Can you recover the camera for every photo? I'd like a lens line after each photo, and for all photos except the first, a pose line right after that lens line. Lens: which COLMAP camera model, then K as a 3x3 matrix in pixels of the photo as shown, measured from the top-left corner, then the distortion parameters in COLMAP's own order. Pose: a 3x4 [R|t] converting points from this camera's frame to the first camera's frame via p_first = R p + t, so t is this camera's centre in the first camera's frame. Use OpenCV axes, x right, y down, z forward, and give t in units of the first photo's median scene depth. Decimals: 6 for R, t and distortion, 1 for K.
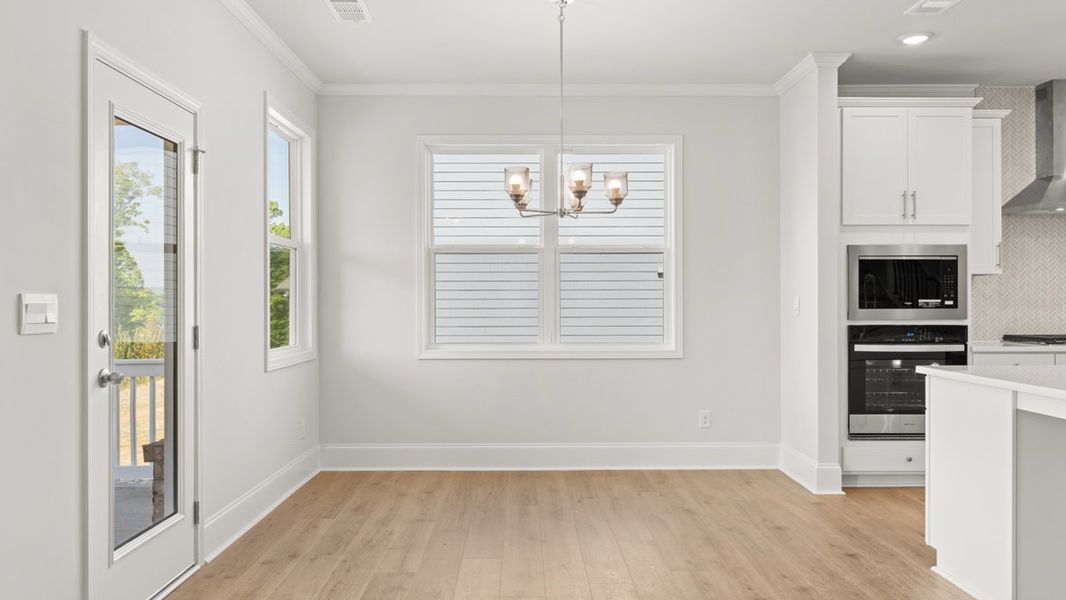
lens RADIAL K [[760.2, 0, 533.0], [0, 760.2, 300.0], [0, 0, 1]] dist [0.000075, 0.000447]
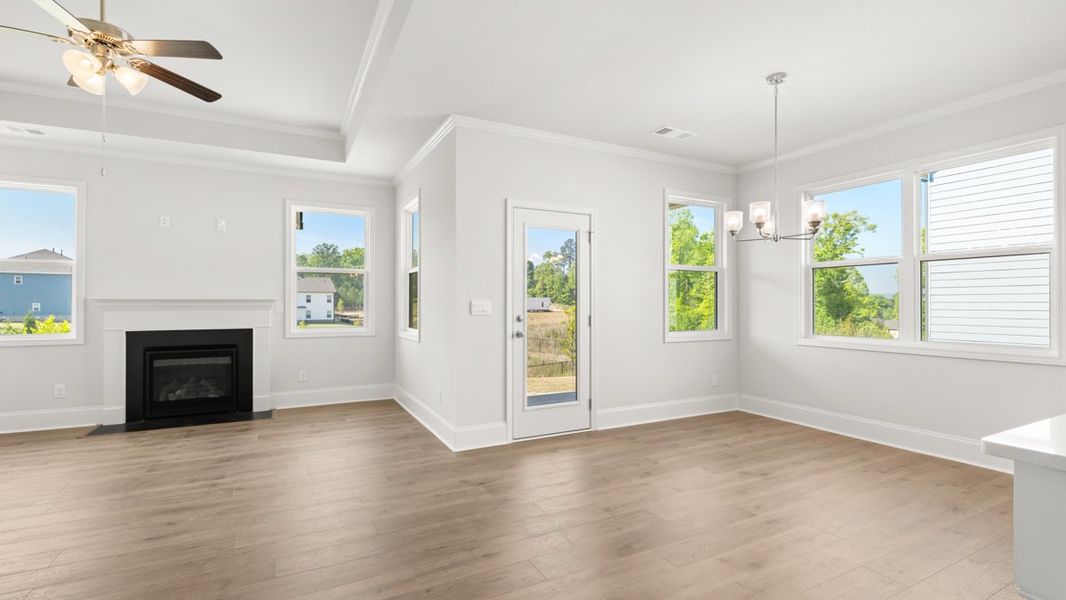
lens RADIAL K [[475.5, 0, 530.1], [0, 475.5, 303.3], [0, 0, 1]] dist [-0.000882, -0.000086]
pose [[0.449280, 0.000620, -0.893391, 0.466459], [0.000384, 1.000000, 0.000887, -0.000272], [0.893391, -0.000742, 0.449280, 0.182755]]
